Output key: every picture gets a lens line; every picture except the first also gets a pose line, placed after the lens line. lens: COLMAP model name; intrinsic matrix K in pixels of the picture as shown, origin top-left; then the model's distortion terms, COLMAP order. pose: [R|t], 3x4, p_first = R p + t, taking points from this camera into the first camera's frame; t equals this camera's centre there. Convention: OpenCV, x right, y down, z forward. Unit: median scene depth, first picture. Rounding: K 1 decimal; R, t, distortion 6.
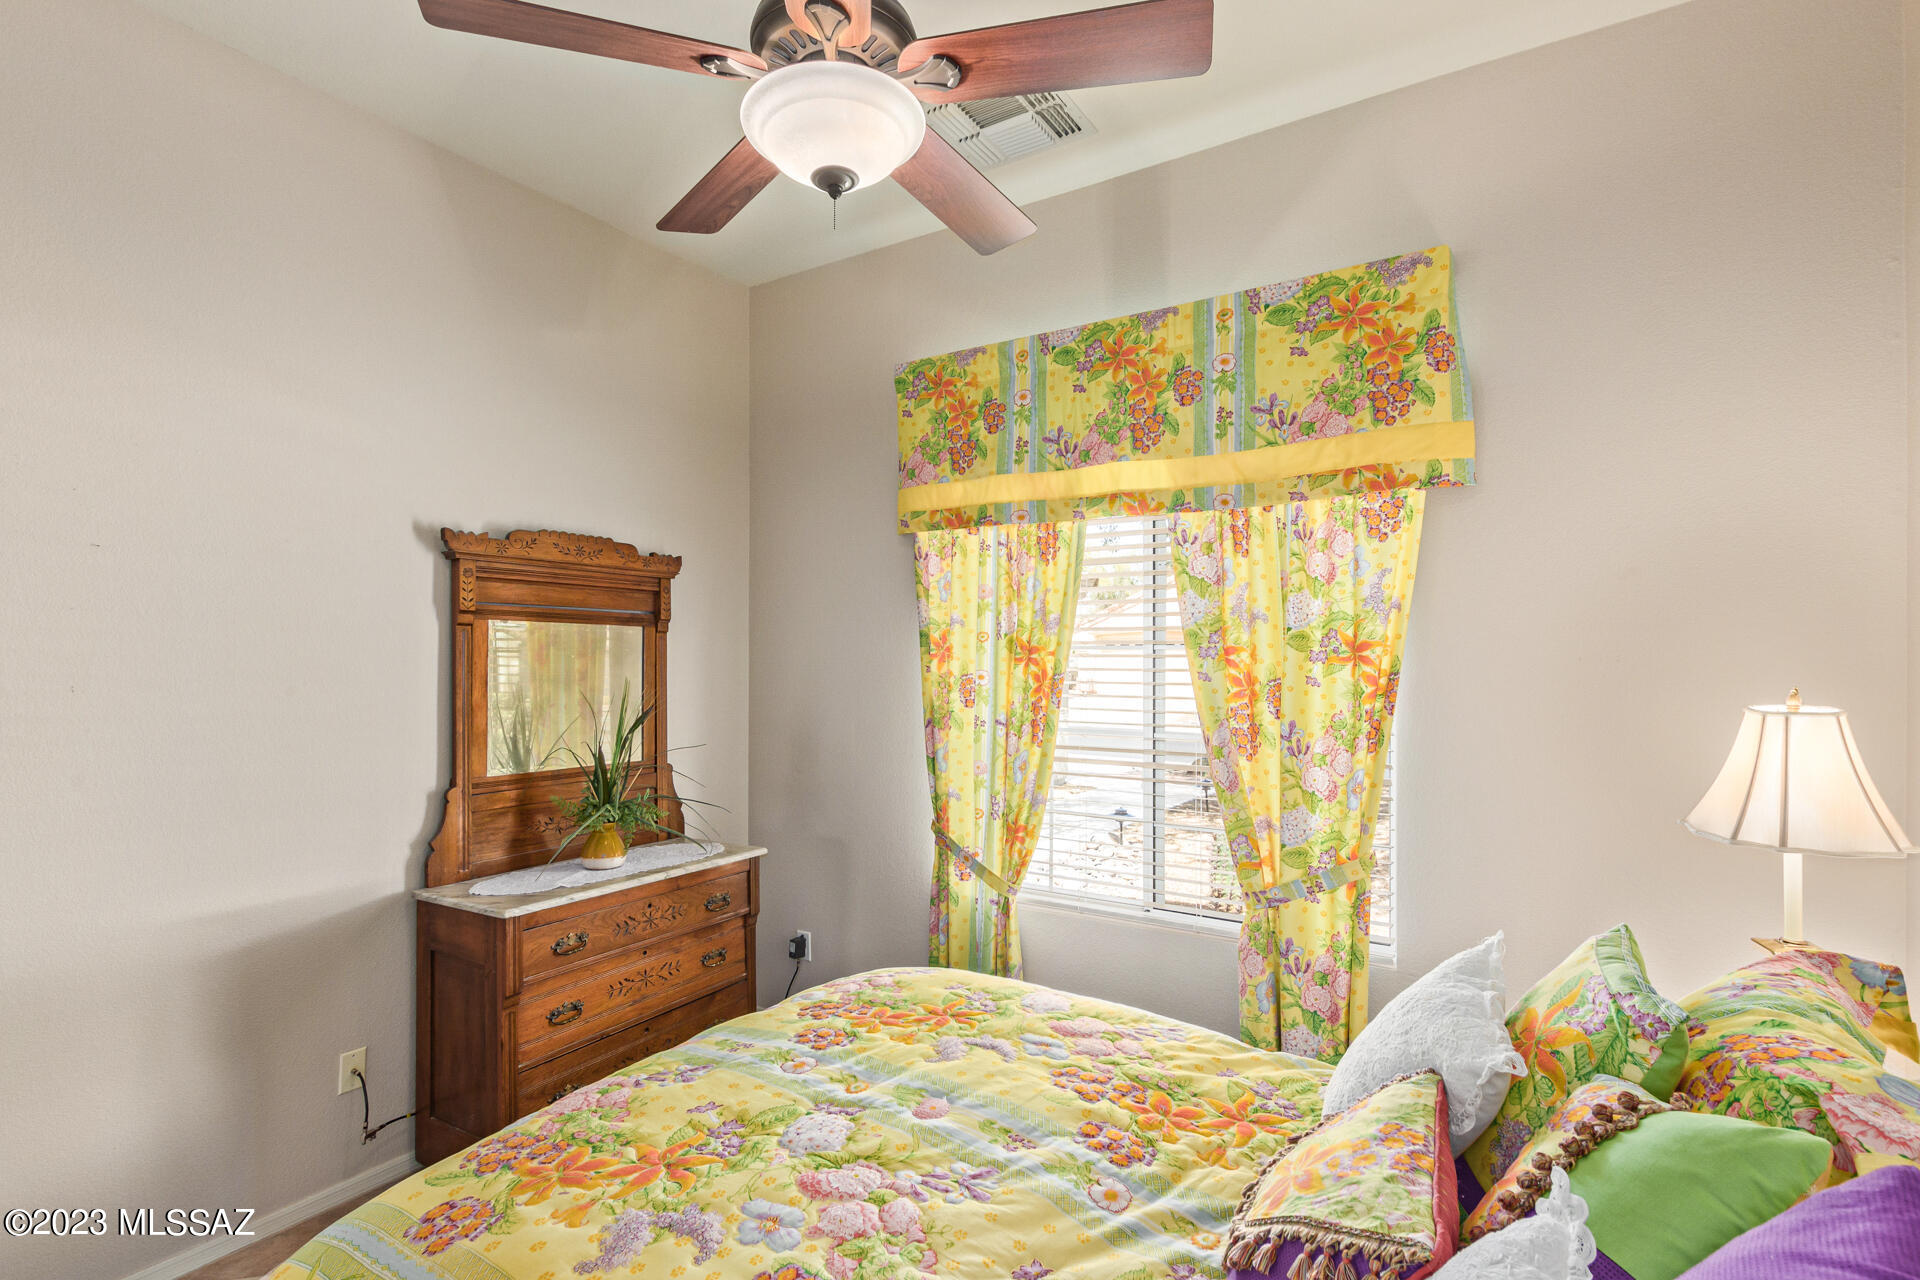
lens RADIAL K [[874.0, 0, 956.3], [0, 874.0, 675.6], [0, 0, 1]] dist [-0.001840, -0.000066]
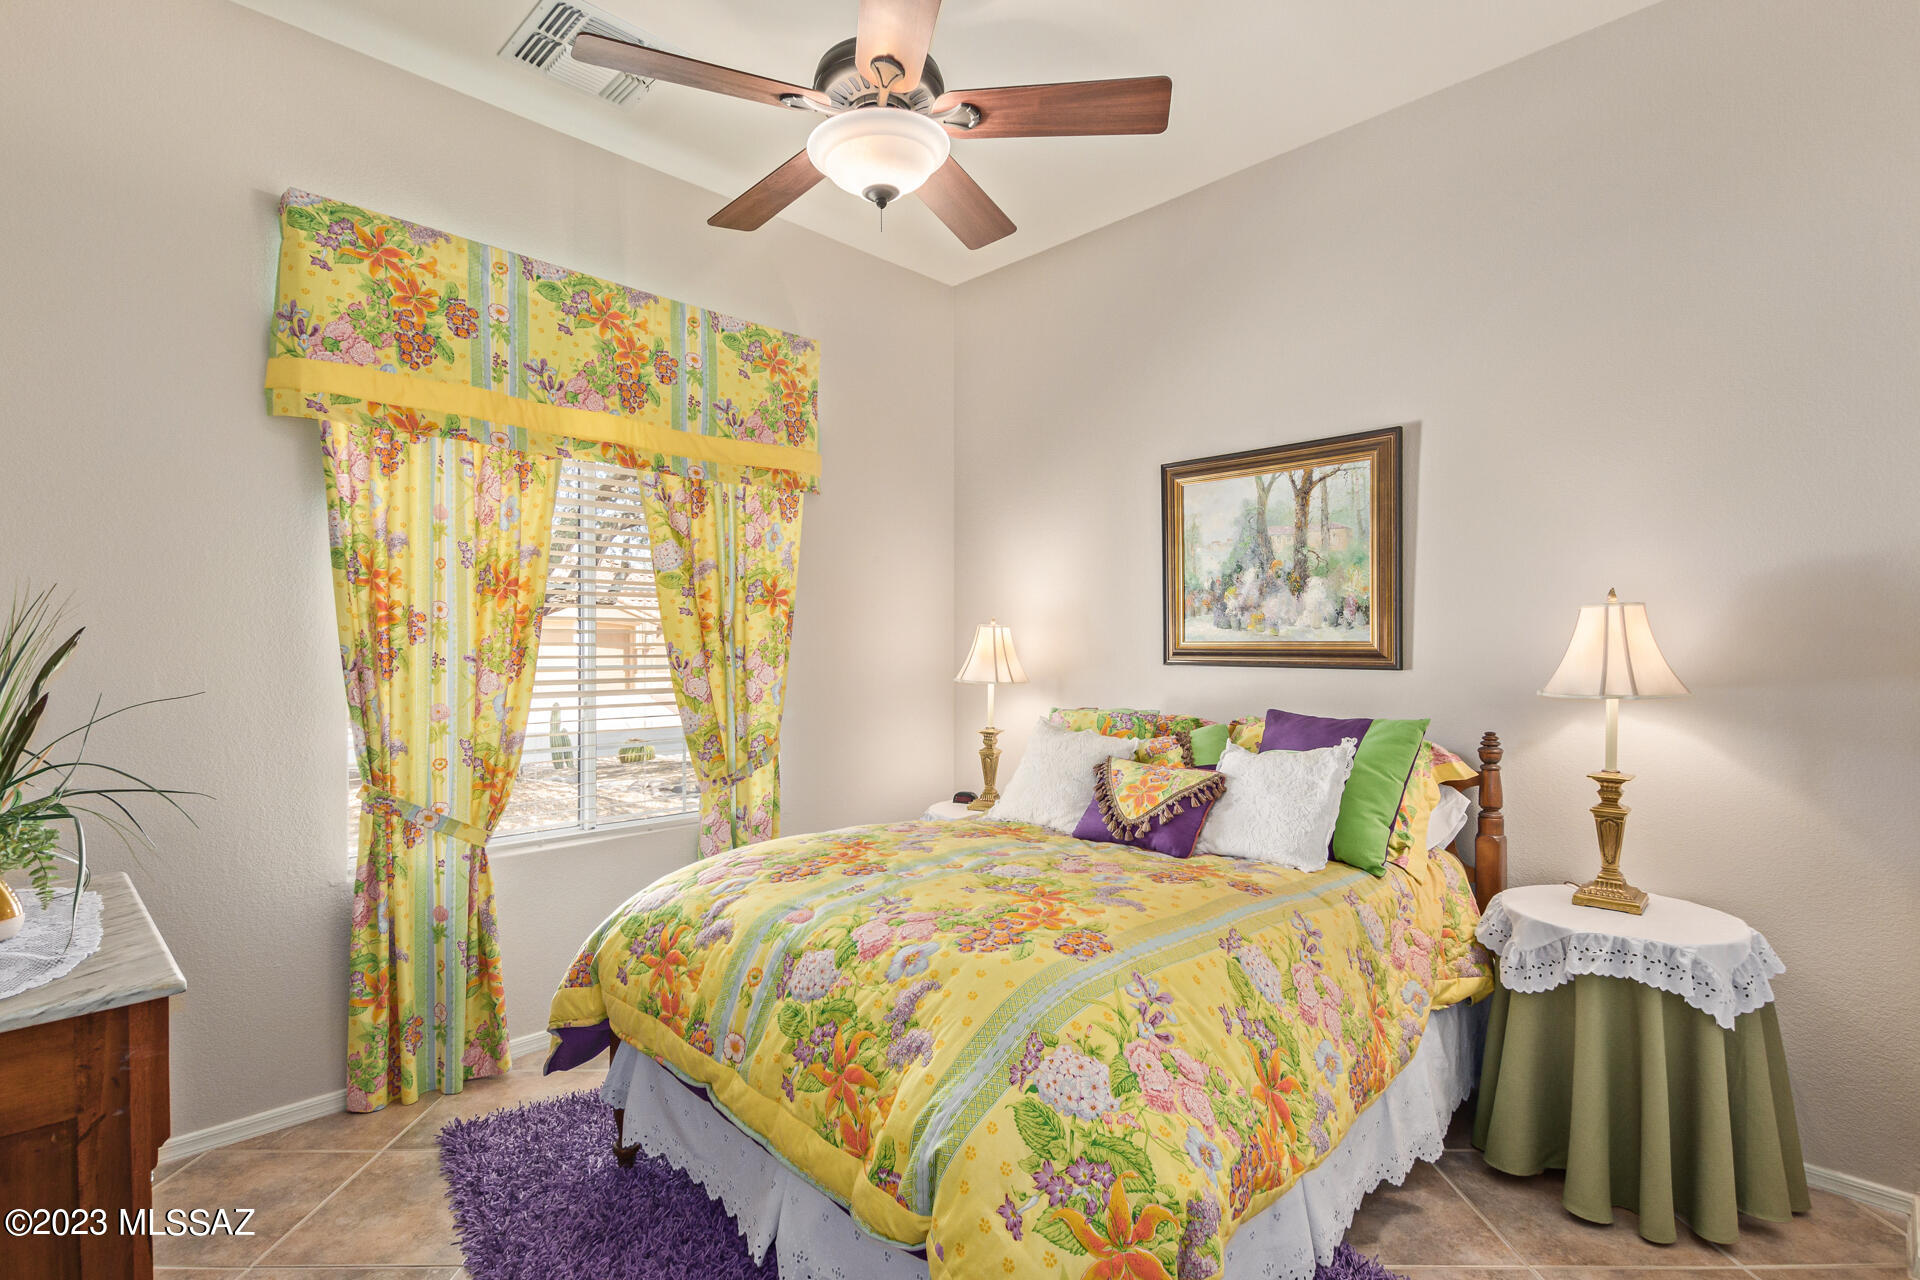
lens RADIAL K [[930.9, 0, 948.2], [0, 930.9, 647.1], [0, 0, 1]] dist [-0.000439, 0.000132]
pose [[0.219253, -0.017142, 0.975518, -0.816962], [0.000521, 0.999848, 0.017452, 0.025393], [-0.975668, -0.003318, 0.219228, 0.313232]]
